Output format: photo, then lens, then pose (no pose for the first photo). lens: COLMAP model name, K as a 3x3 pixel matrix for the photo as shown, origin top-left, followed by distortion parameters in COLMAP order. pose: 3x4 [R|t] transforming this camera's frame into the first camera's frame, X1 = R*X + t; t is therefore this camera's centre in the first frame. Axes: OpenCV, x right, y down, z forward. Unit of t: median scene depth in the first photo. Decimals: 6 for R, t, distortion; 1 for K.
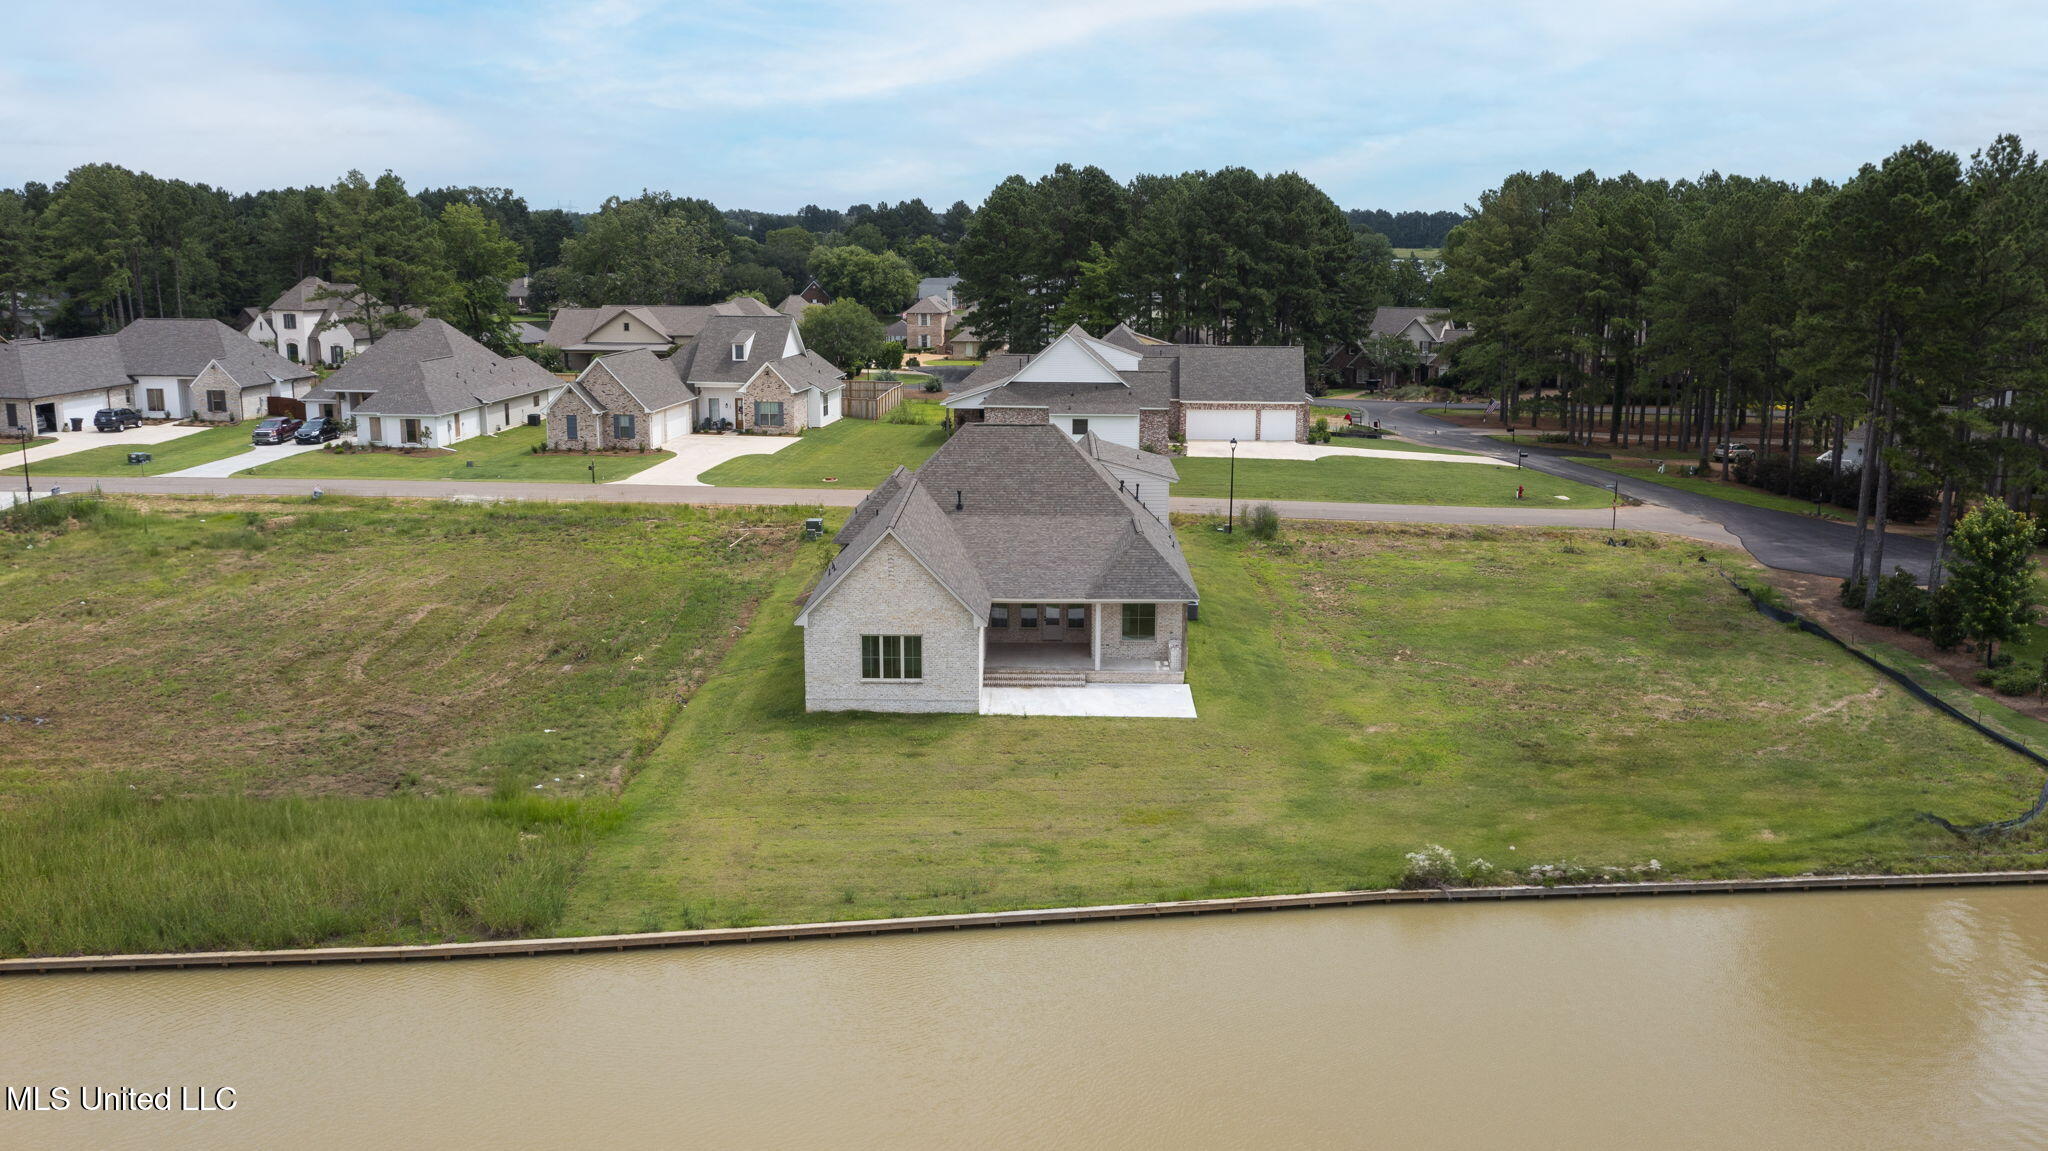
lens RADIAL K [[1645.7, 0, 1024.0], [0, 1645.7, 575.5], [0, 0, 1]] dist [0.003278, 0.002858]
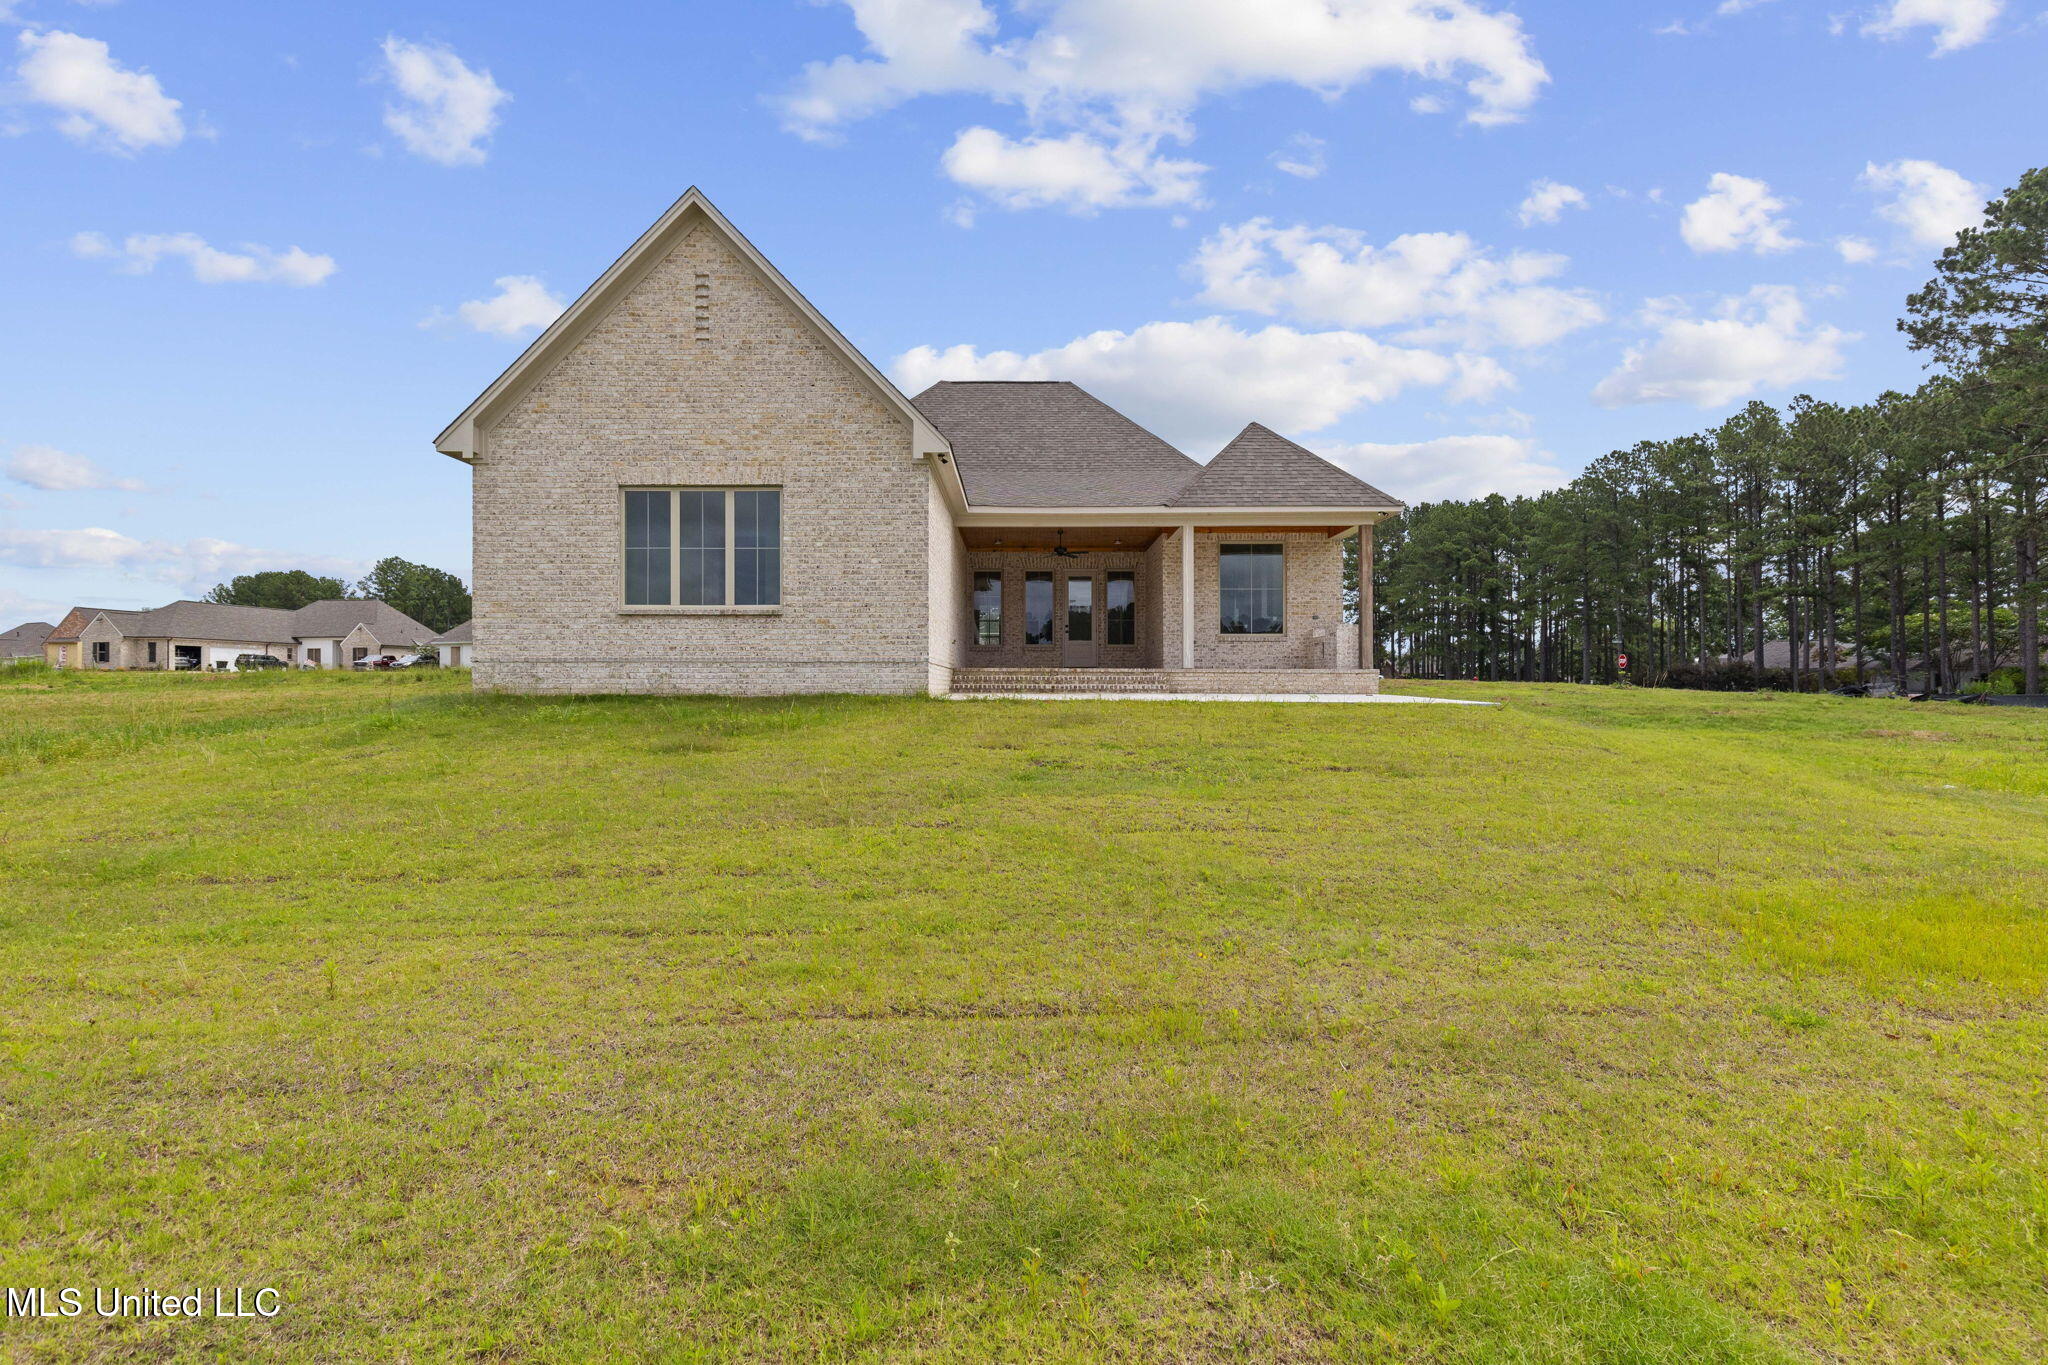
lens RADIAL K [[900.4, 0, 1023.2], [0, 900.4, 677.8], [0, 0, 1]] dist [0.003493, 0.000164]
pose [[0.999867, -0.003424, 0.015928, -0.008048], [0.006600, 0.978980, -0.203848, 0.112502], [-0.014895, 0.203926, 0.978873, 0.731666]]
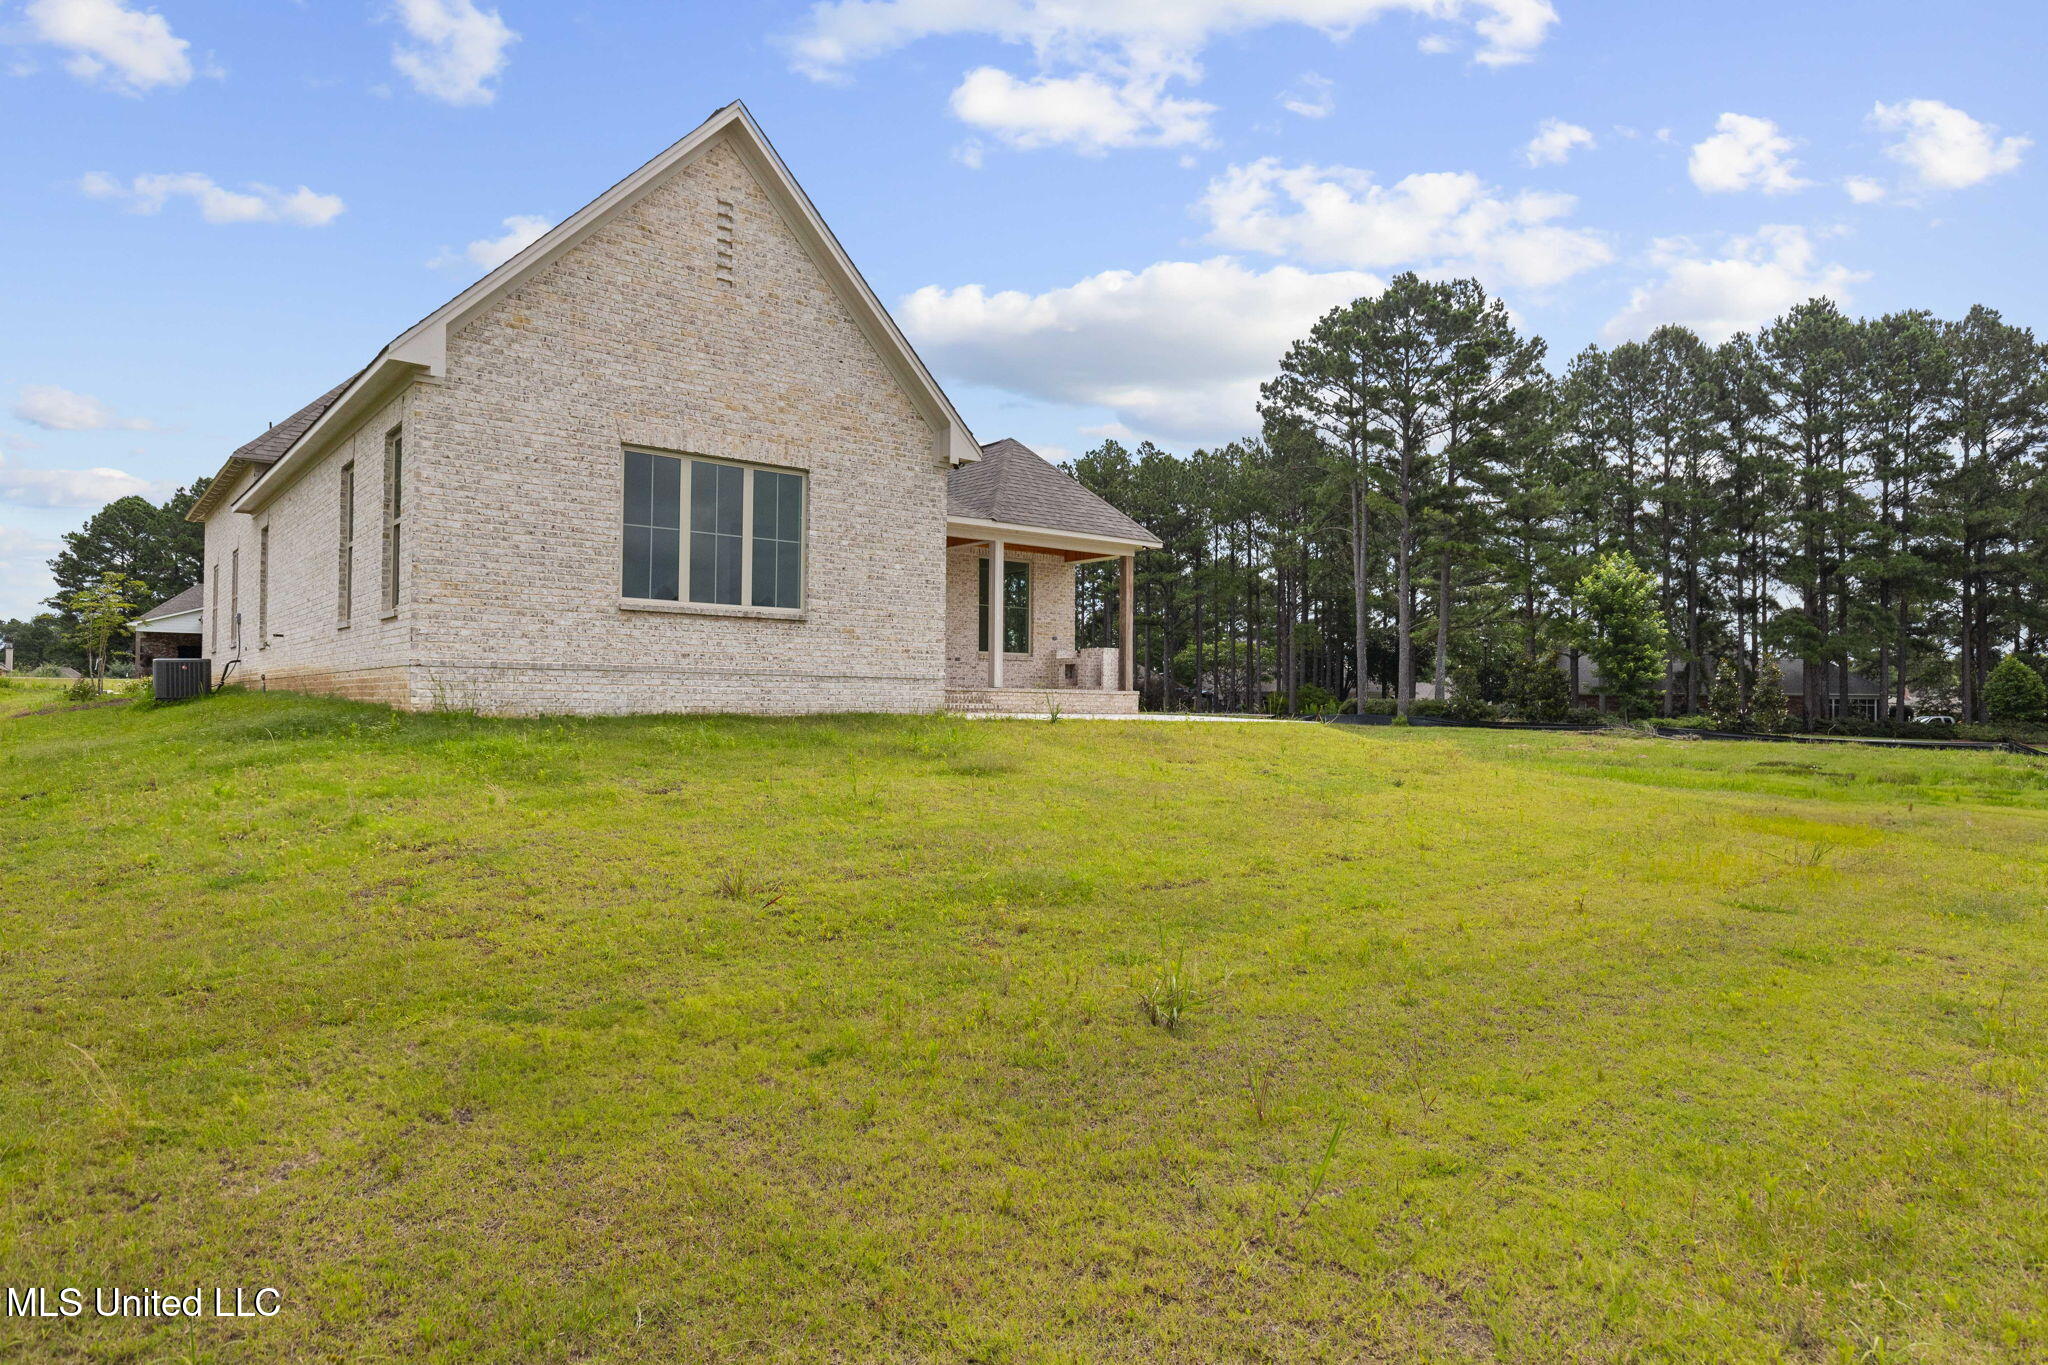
lens RADIAL K [[1153.0, 0, 998.0], [0, 1153.0, 676.8], [0, 0, 1]] dist [-0.003179, -0.000262]
pose [[0.777473, 0.018640, 0.628641, -0.161528], [0.116054, 0.978143, -0.172533, 0.110409], [-0.618116, 0.207096, 0.758316, 0.737987]]
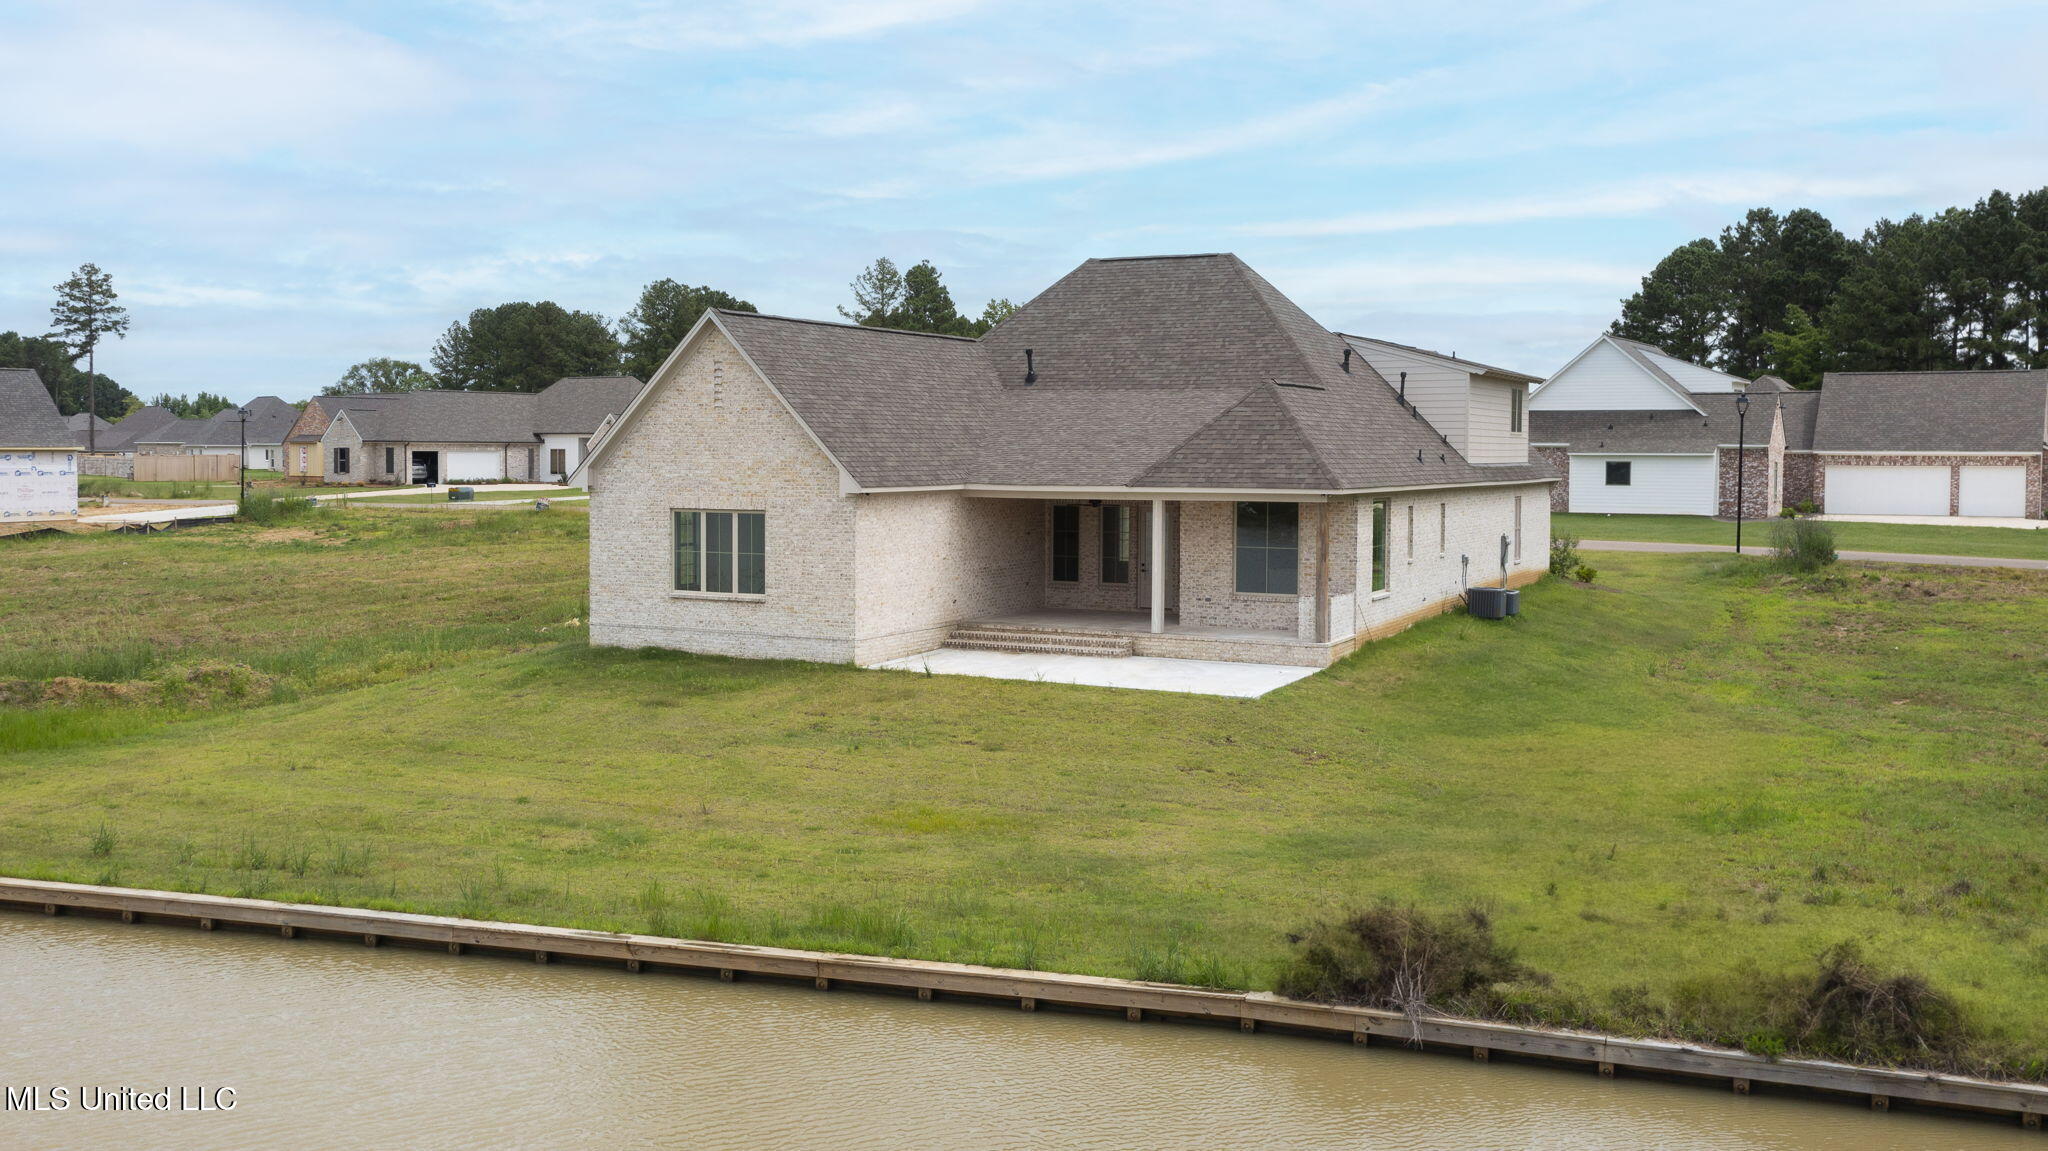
lens RADIAL K [[1892.3, 0, 932.1], [0, 1892.3, 533.4], [0, 0, 1]] dist [0.003072, 0.023599]
pose [[0.893831, 0.021967, -0.447865, 0.243992], [-0.091753, 0.986626, -0.134724, 0.111792], [0.438915, 0.161514, 0.883893, 0.431556]]
